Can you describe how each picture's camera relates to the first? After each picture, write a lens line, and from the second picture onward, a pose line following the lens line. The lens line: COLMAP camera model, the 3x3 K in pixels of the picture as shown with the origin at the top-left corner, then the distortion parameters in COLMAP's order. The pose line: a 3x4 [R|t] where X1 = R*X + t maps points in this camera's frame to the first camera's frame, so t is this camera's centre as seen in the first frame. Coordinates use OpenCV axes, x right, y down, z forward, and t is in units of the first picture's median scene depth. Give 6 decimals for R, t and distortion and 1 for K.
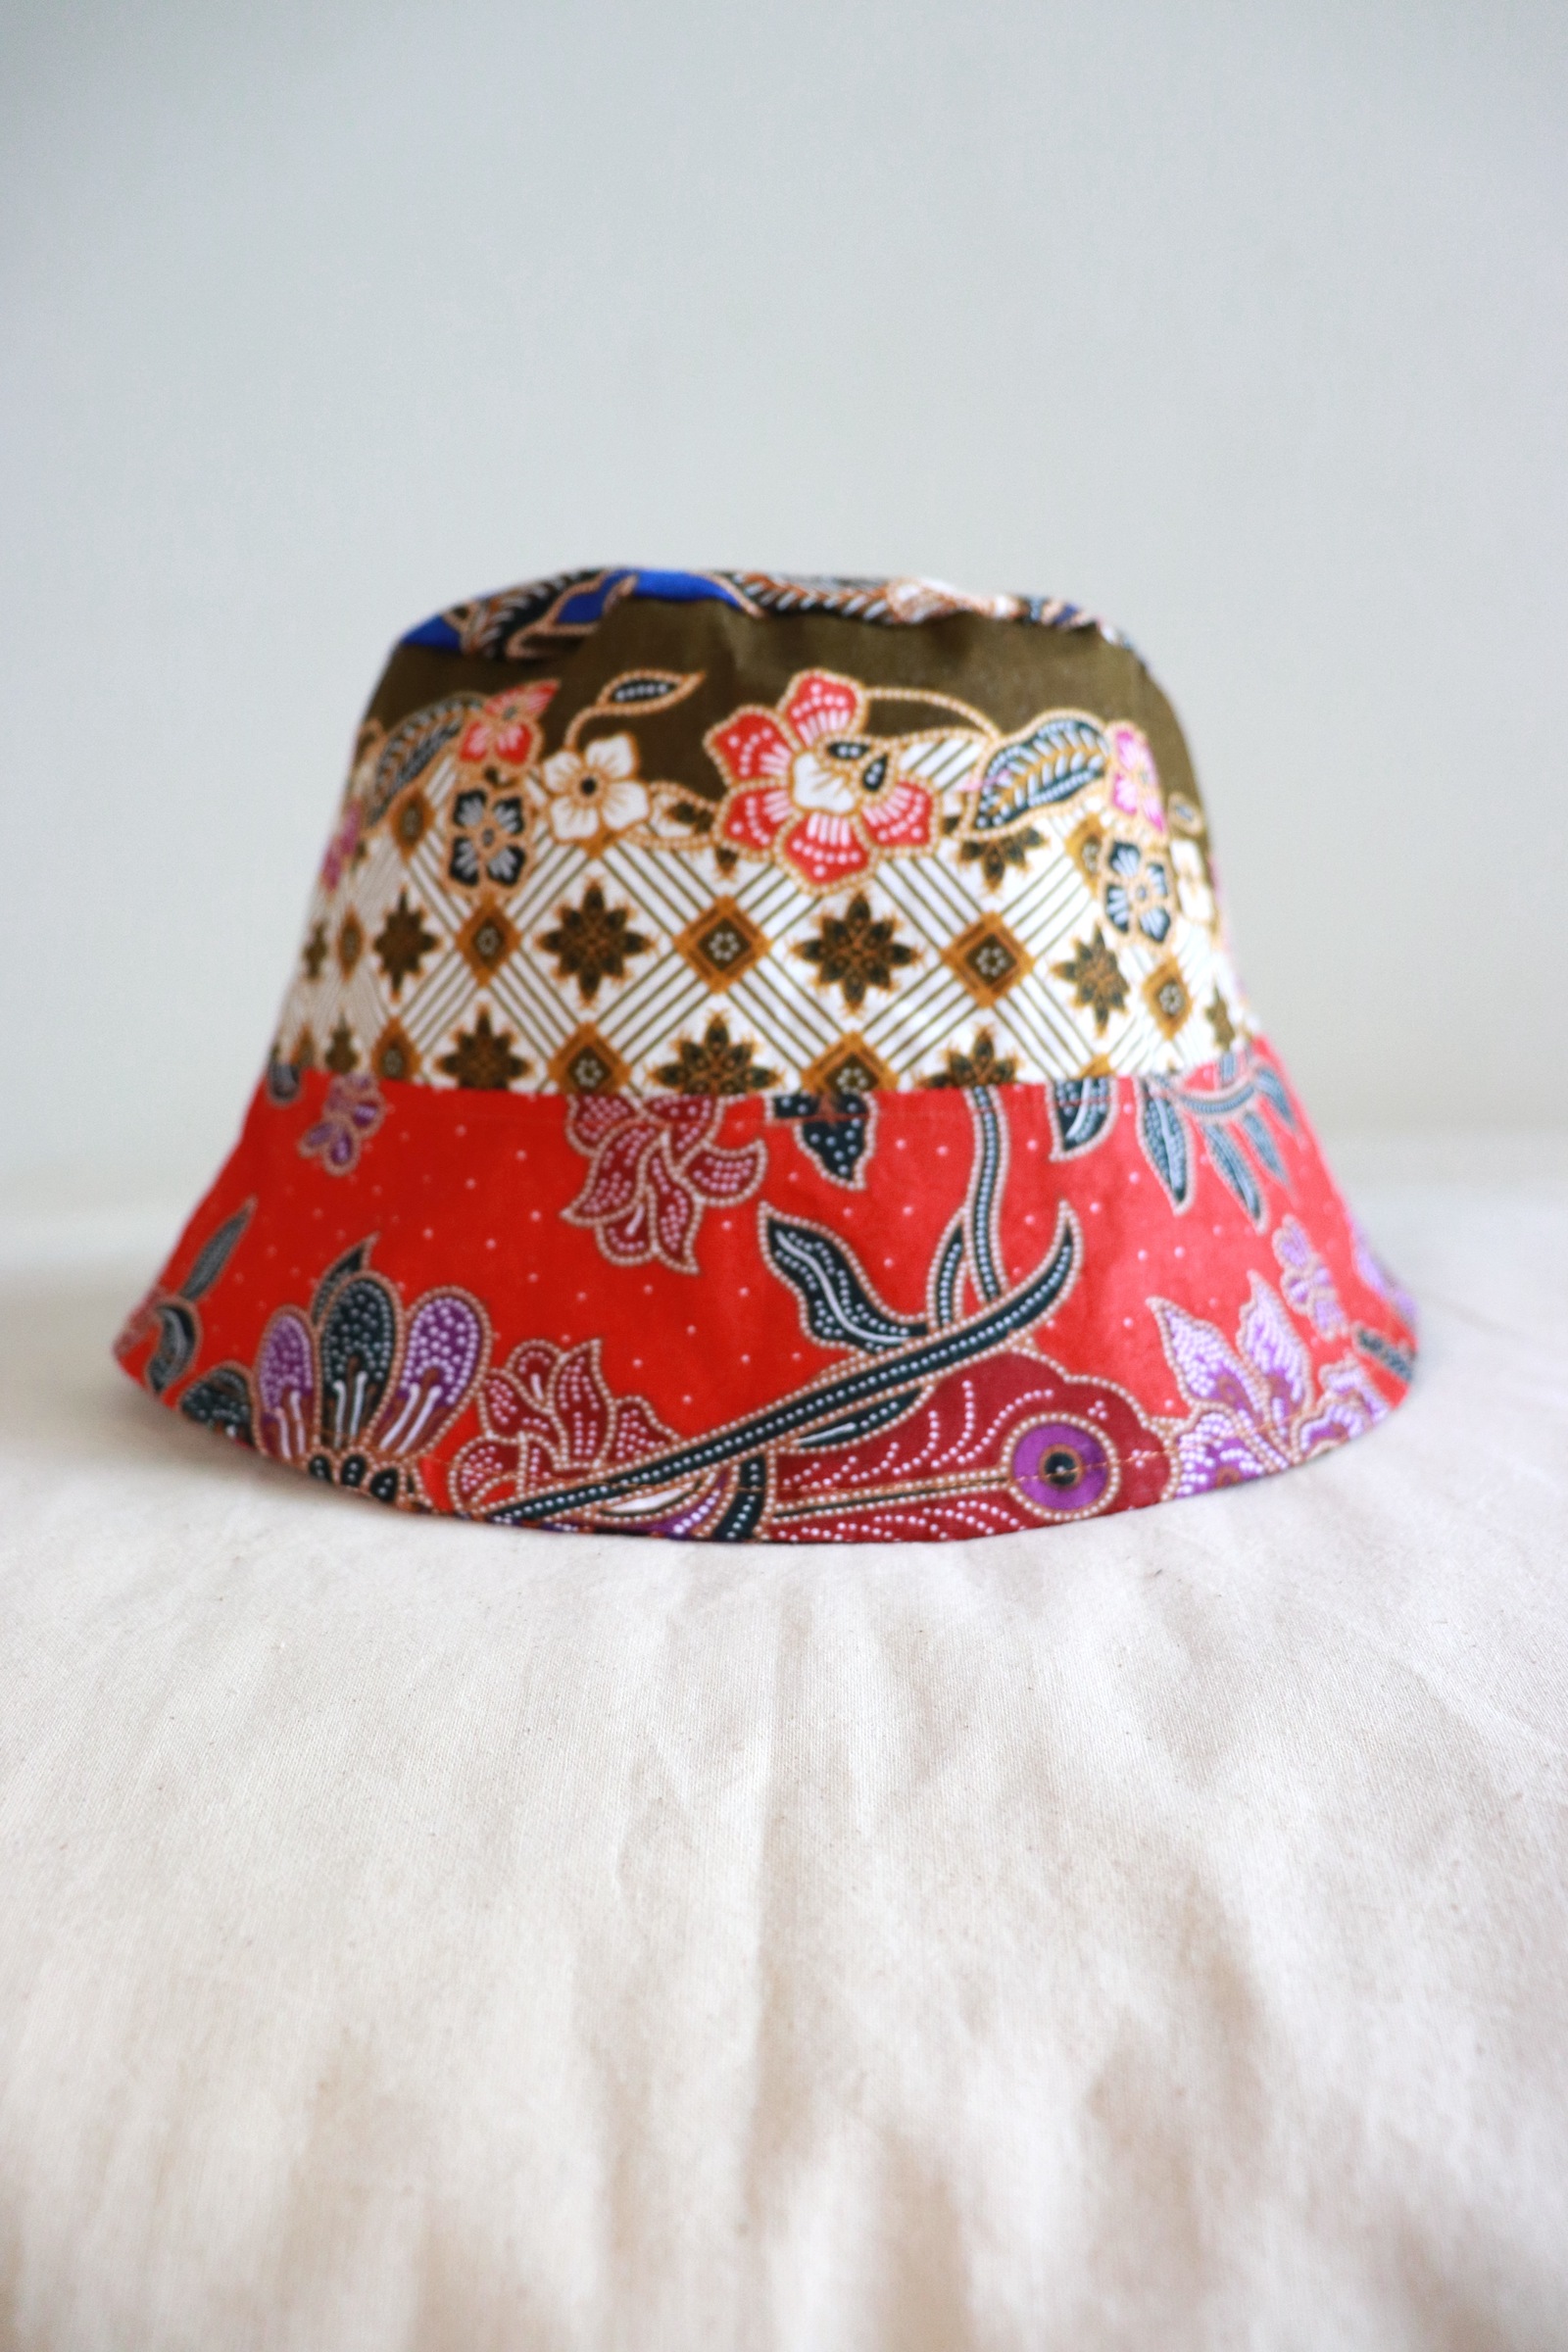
lens RADIAL K [[1929.2, 0, 812.8], [0, 1929.2, 1171.5], [0, 0, 1]] dist [-0.193462, 0.147489]
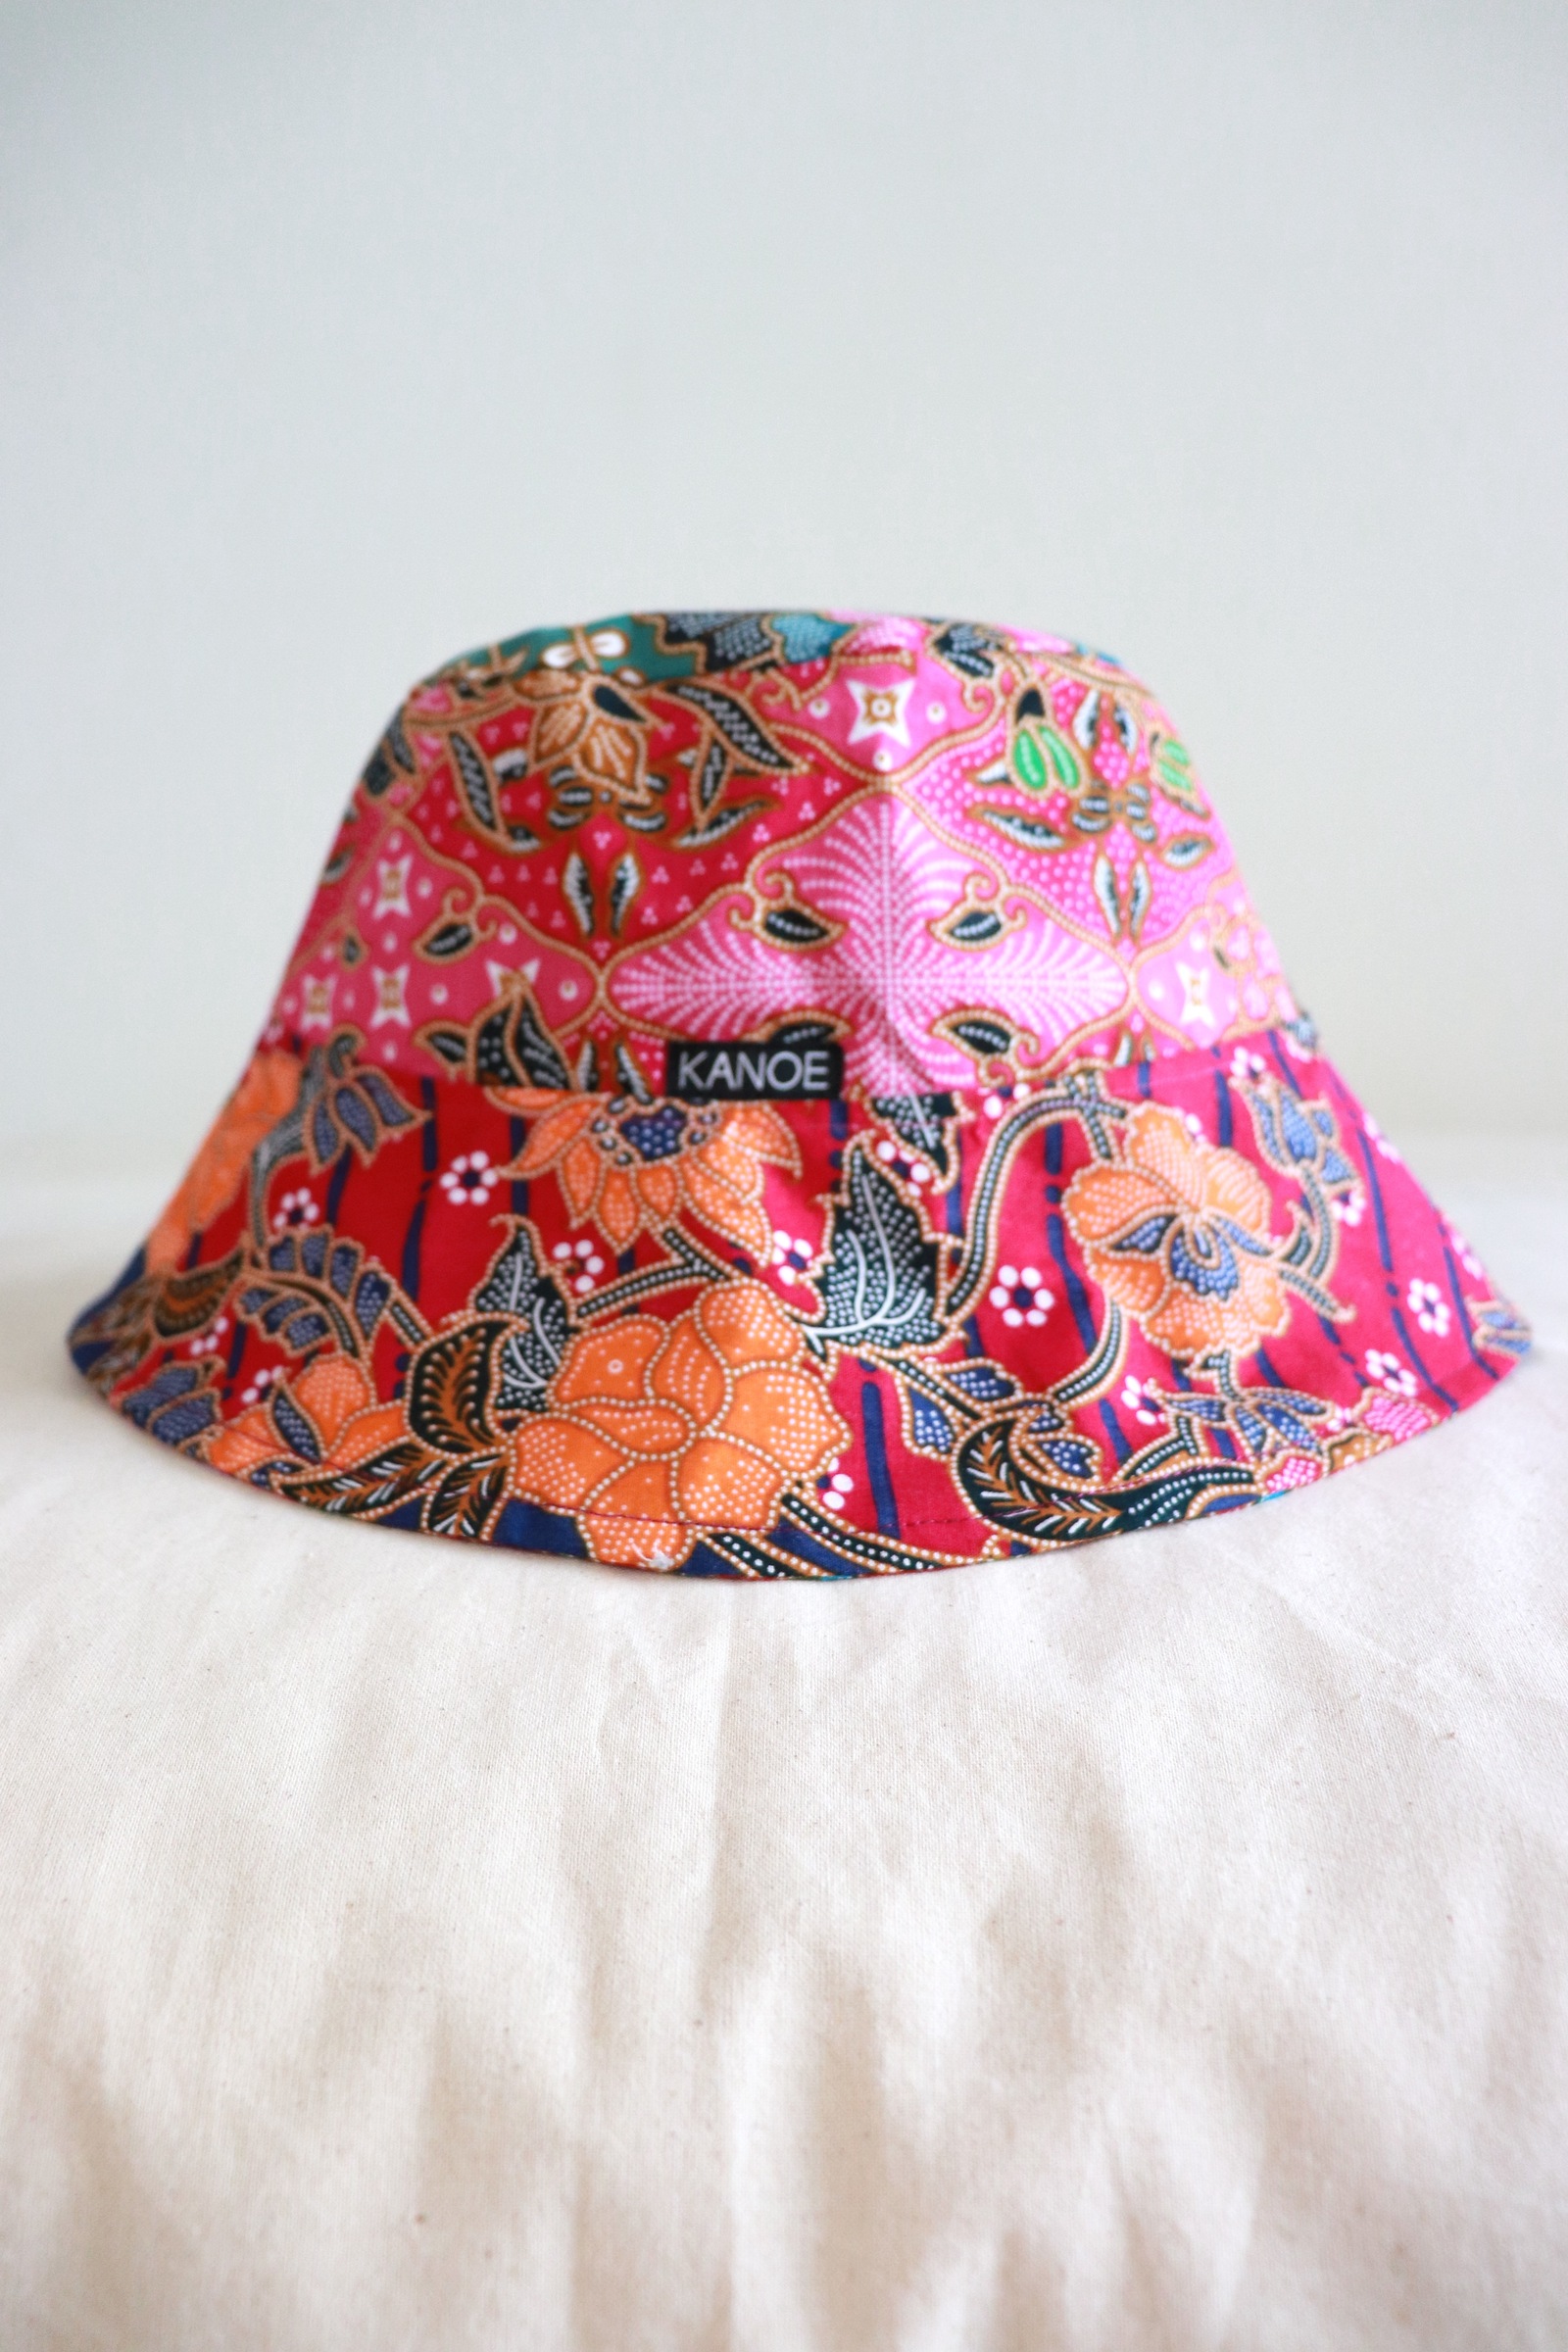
lens RADIAL K [[1929.2, 0, 803.3], [0, 1929.2, 1176.4], [0, 0, 1]] dist [-0.193462, 0.147489]
pose [[0.999683, 0.022719, 0.010837, 0.005196], [-0.022804, 0.999710, 0.007764, 0.003061], [-0.010657, -0.008009, 0.999911, -0.205286]]
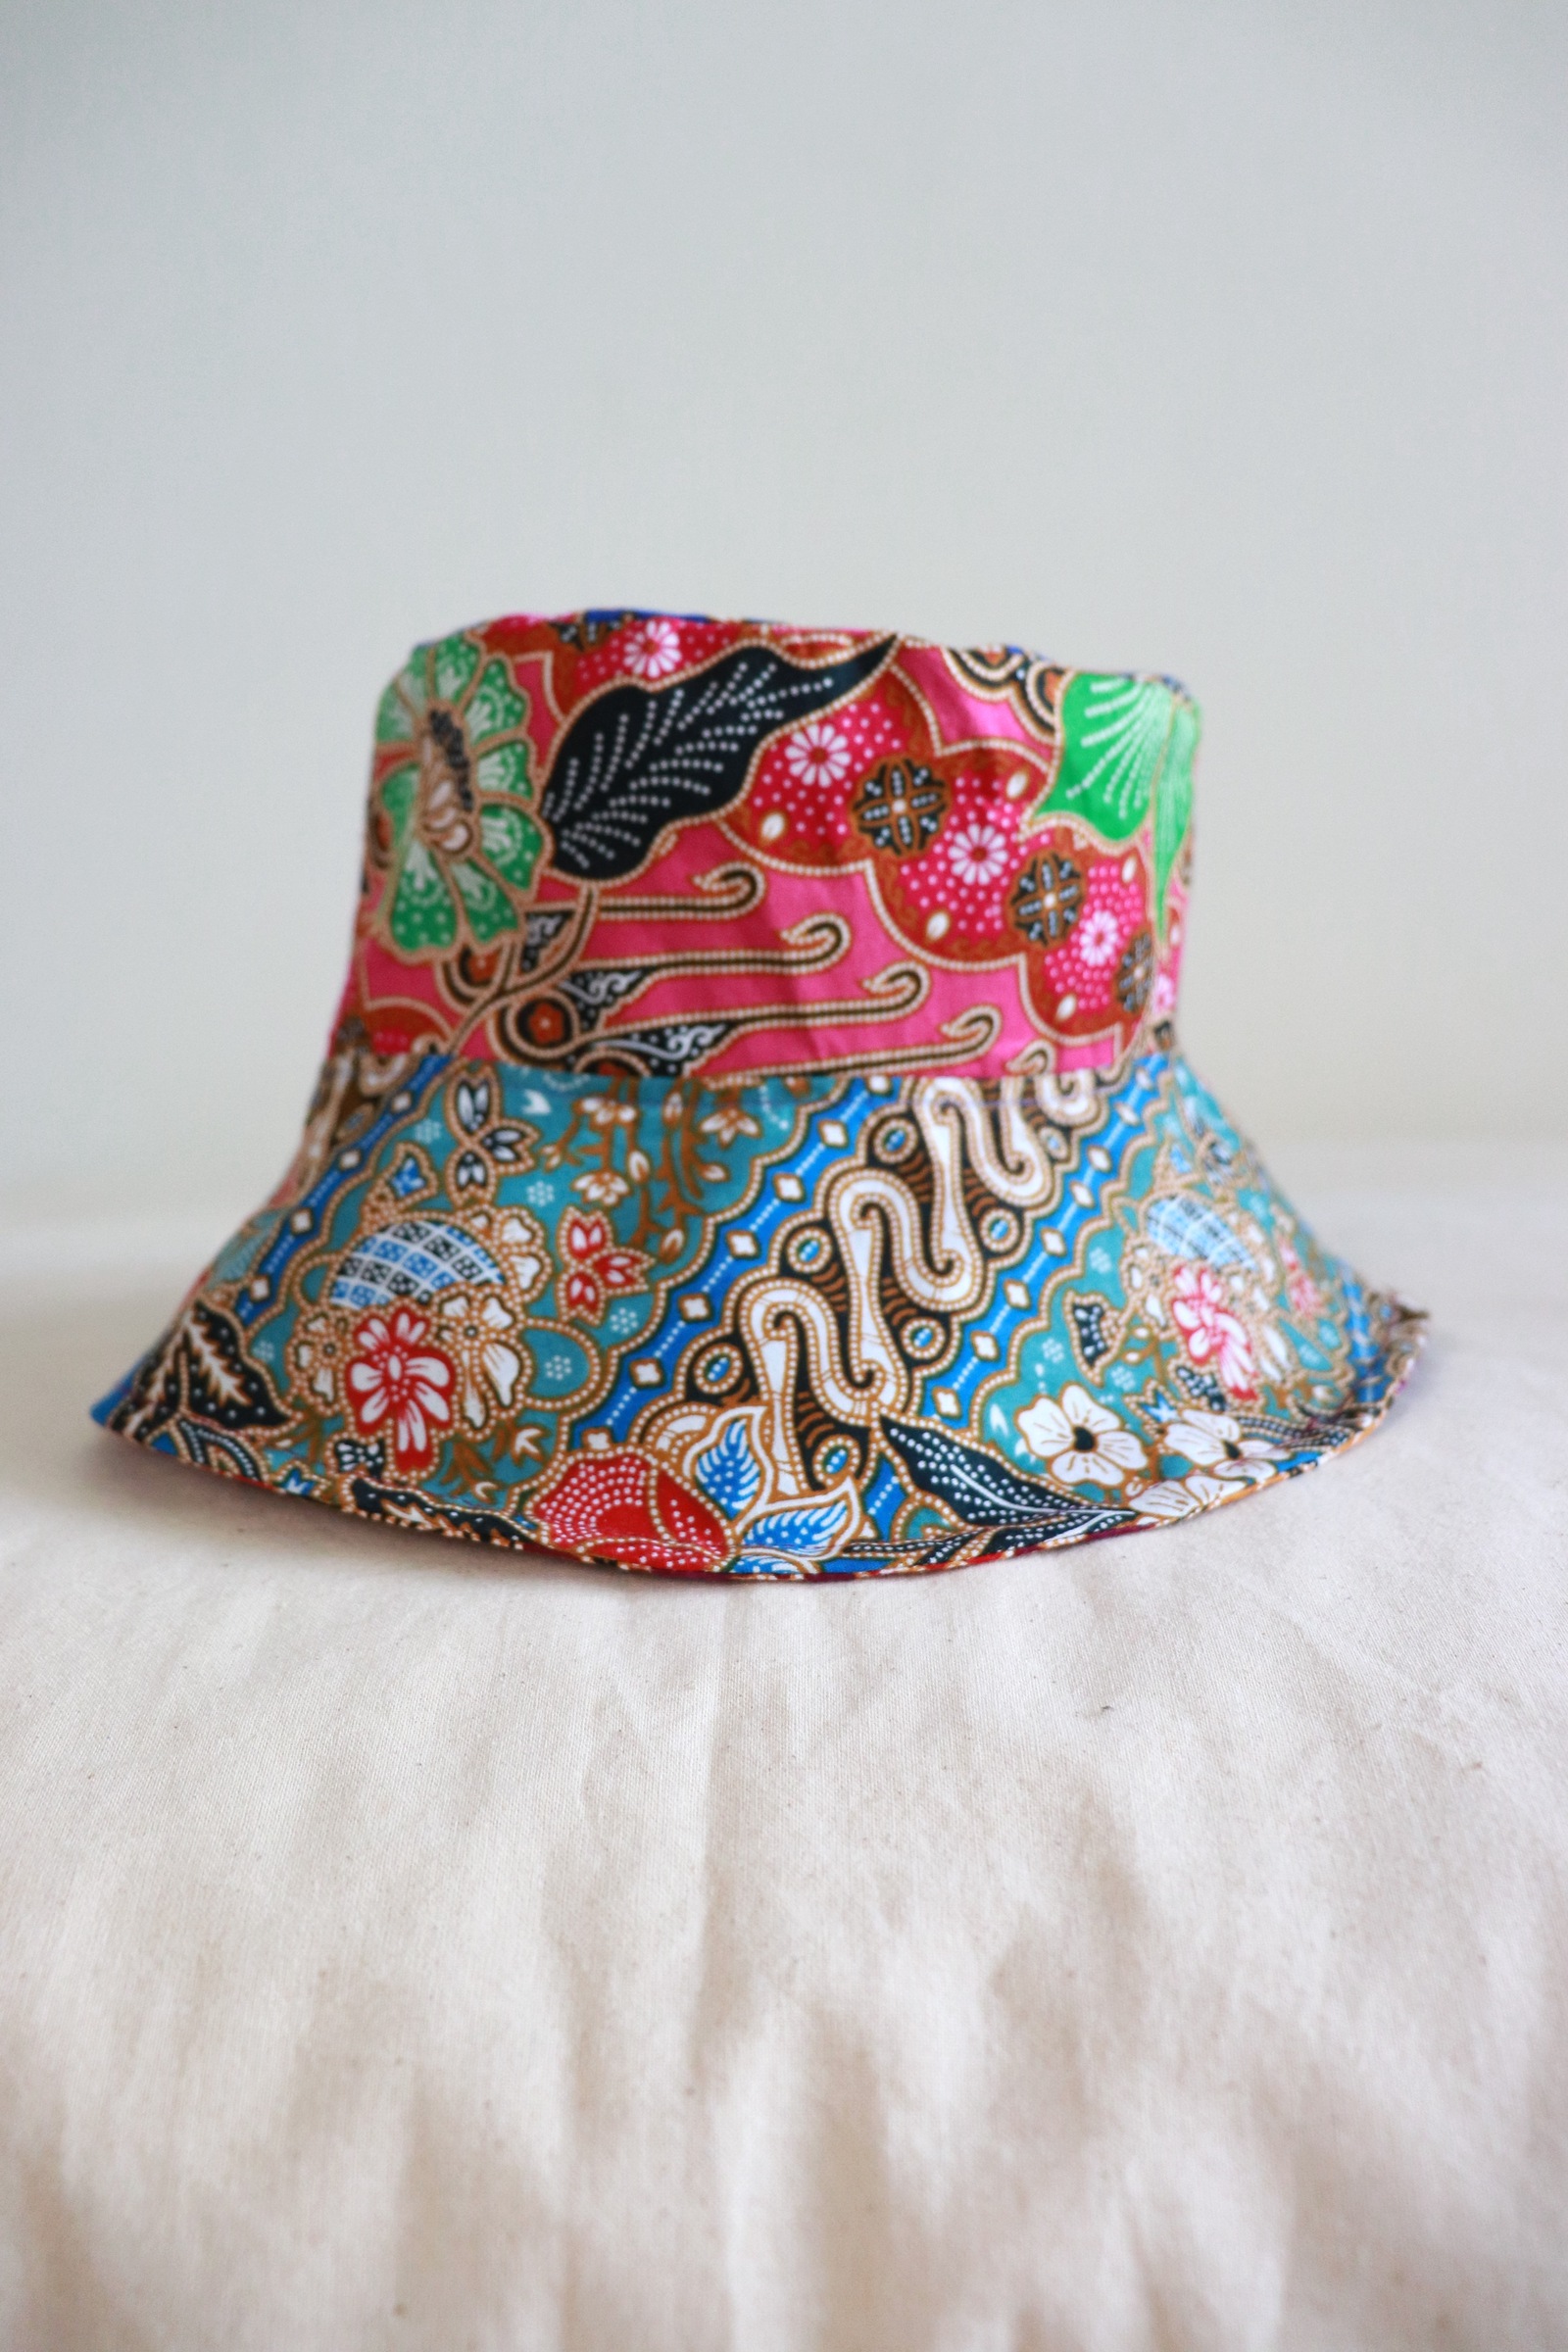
lens RADIAL K [[1929.2, 0, 805.0], [0, 1929.2, 1172.7], [0, 0, 1]] dist [-0.193462, 0.147489]
pose [[0.999961, -0.003601, 0.008095, 0.023764], [0.003679, 0.999947, -0.009628, 0.010010], [-0.008060, 0.009658, 0.999921, -0.149154]]
